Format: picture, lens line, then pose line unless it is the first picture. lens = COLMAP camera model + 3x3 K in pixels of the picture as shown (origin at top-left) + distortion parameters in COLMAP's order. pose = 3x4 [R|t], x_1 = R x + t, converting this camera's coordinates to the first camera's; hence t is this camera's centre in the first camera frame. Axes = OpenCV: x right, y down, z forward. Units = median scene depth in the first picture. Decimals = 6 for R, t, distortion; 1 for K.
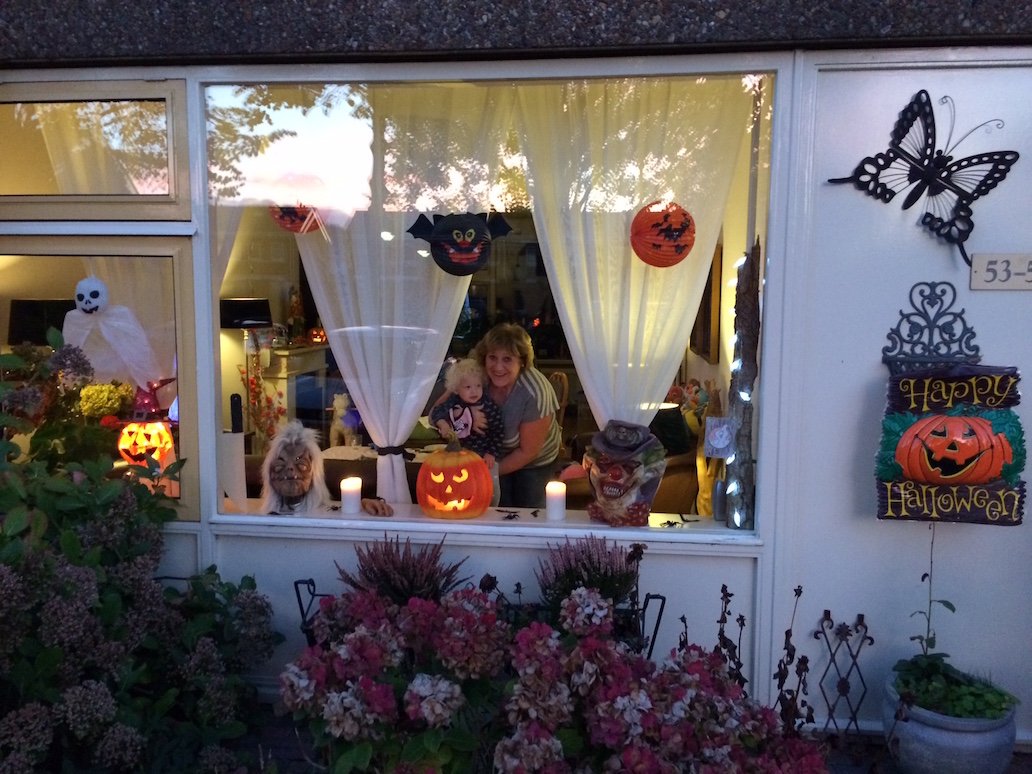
lens RADIAL K [[883.1, 0, 508.5], [0, 883.1, 383.1], [0, 0, 1]] dist [0.105809, -0.140906]
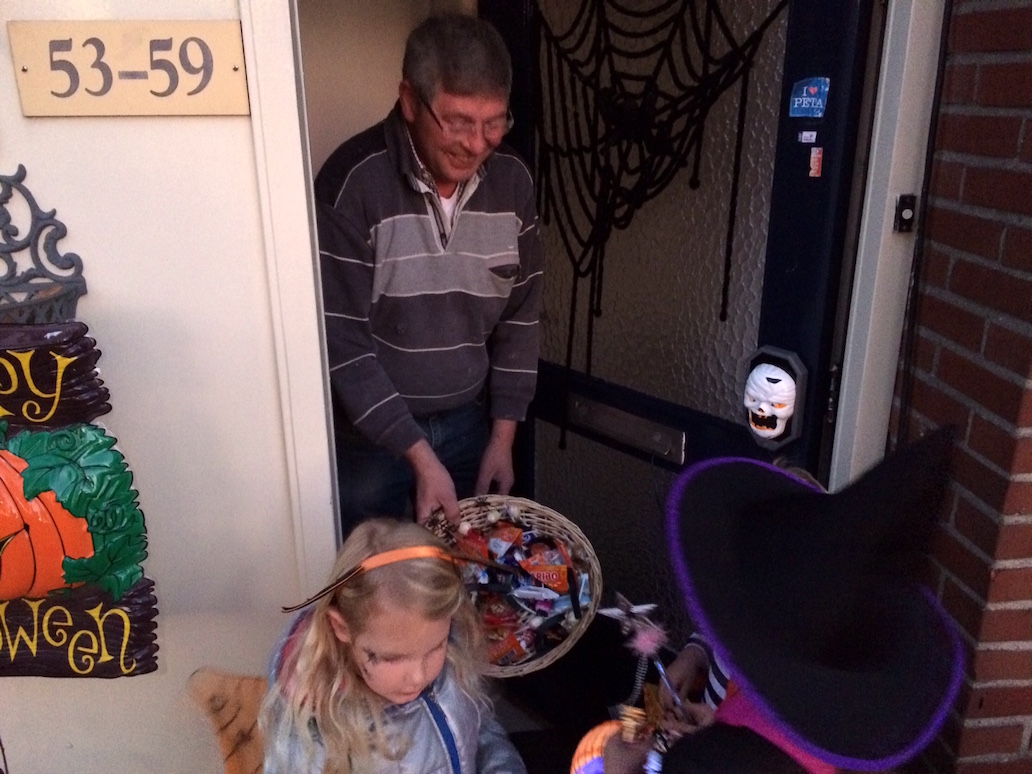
lens RADIAL K [[883.1, 0, 508.5], [0, 883.1, 383.1], [0, 0, 1]] dist [0.105809, -0.140906]
pose [[0.980526, -0.079512, 0.179572, 0.650233], [0.036488, 0.972212, 0.231241, -0.074471], [-0.192969, -0.220186, 0.956181, 0.556522]]
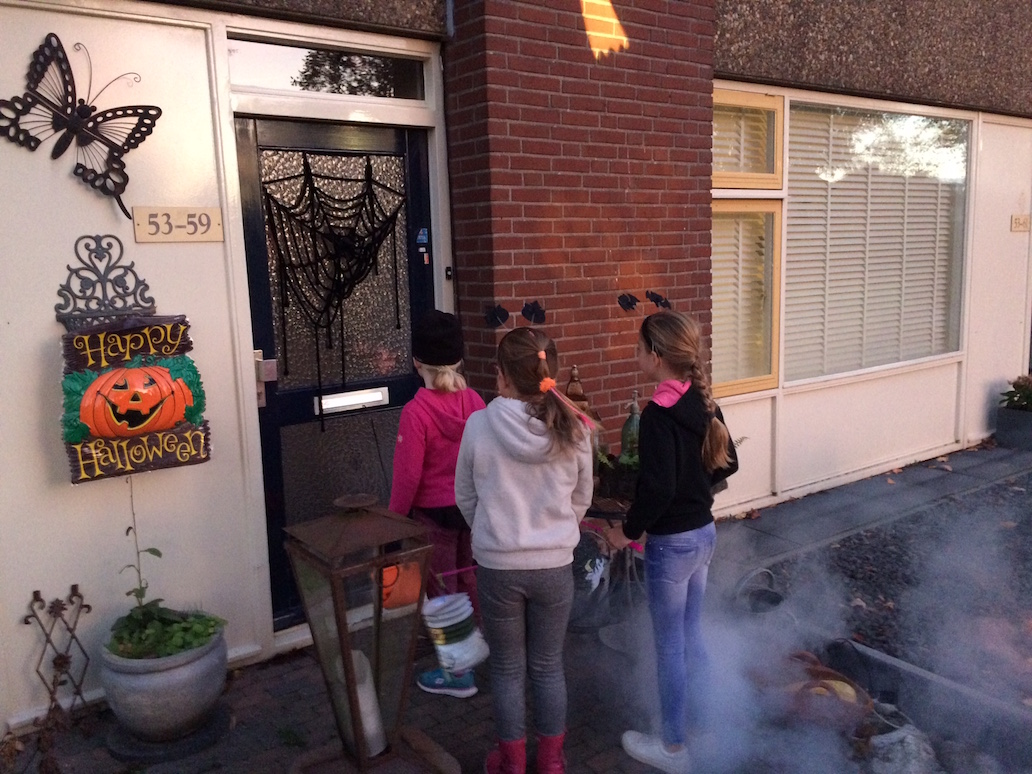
lens RADIAL K [[883.1, 0, 508.5], [0, 883.1, 383.1], [0, 0, 1]] dist [0.105809, -0.140906]
pose [[0.729005, -0.131342, 0.671789, 0.120638], [0.106510, 0.991231, 0.078214, 0.019183], [-0.676171, 0.014534, 0.736602, -0.027150]]
